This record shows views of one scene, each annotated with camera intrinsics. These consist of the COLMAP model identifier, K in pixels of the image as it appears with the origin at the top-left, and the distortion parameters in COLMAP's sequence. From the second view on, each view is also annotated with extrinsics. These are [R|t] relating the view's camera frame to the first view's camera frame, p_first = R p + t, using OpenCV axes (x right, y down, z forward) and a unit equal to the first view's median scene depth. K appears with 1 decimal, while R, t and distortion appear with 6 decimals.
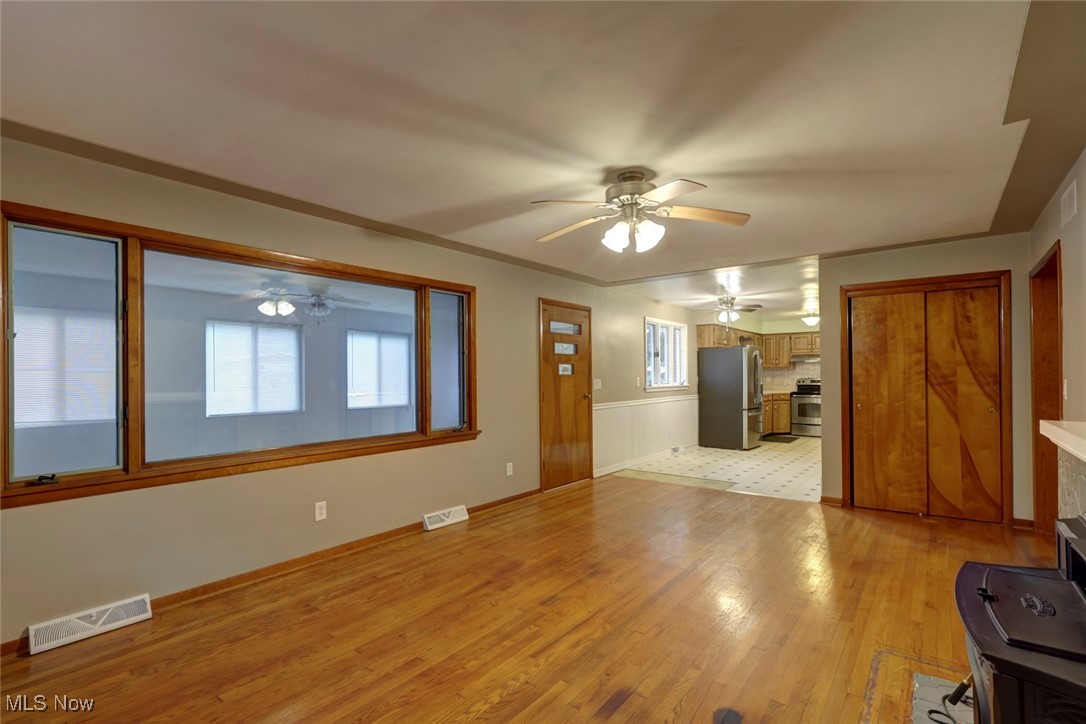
lens RADIAL K [[508.3, 0, 544.6], [0, 508.3, 367.4], [0, 0, 1]] dist [-0.000521, 0.001010]
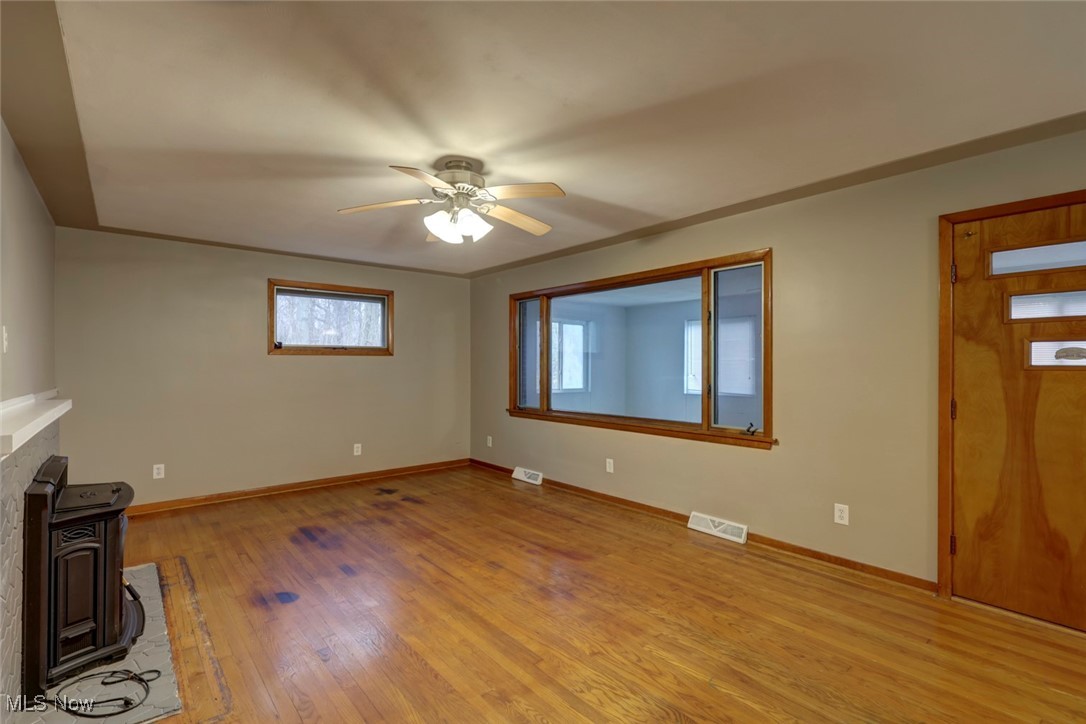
lens RADIAL K [[508.3, 0, 553.3], [0, 508.3, 365.7], [0, 0, 1]] dist [-0.000521, 0.001010]
pose [[-0.201211, 0.012469, -0.979468, 0.812230], [0.018972, 0.999781, 0.008830, 0.003059], [0.979364, -0.016806, -0.201404, 1.014227]]
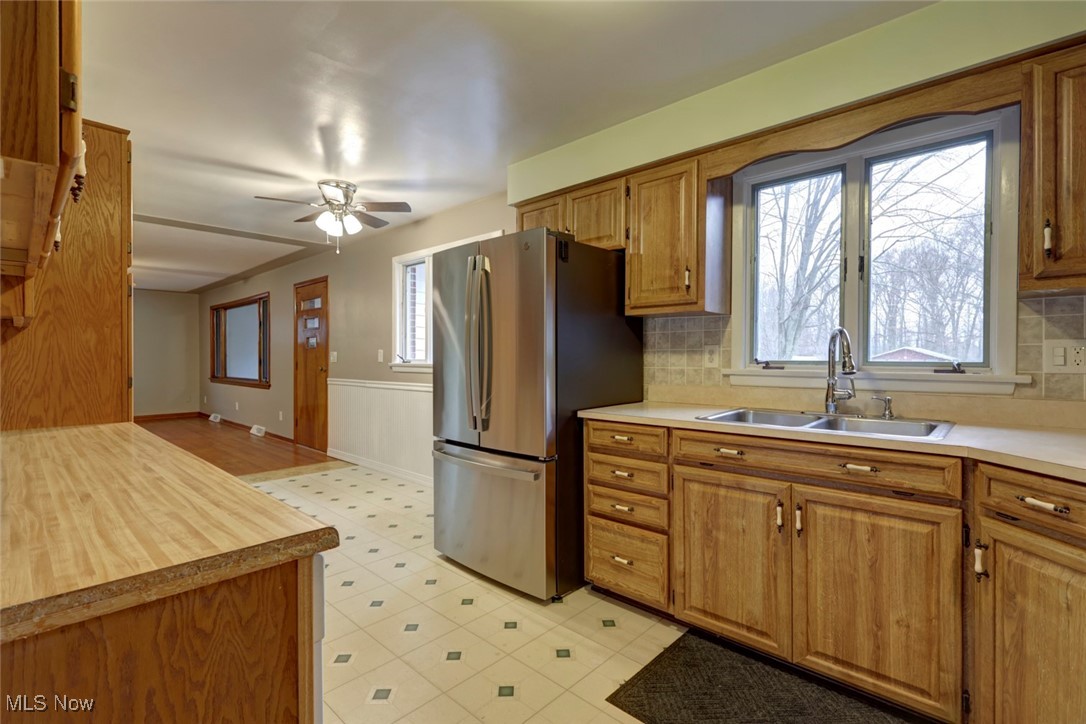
lens RADIAL K [[508.3, 0, 542.8], [0, 508.3, 358.0], [0, 0, 1]] dist [-0.000521, 0.001010]
pose [[-0.095876, 0.002019, -0.995391, 1.633754], [0.005951, 0.999981, 0.001455, 0.057421], [0.995376, -0.005784, -0.095886, 2.420187]]
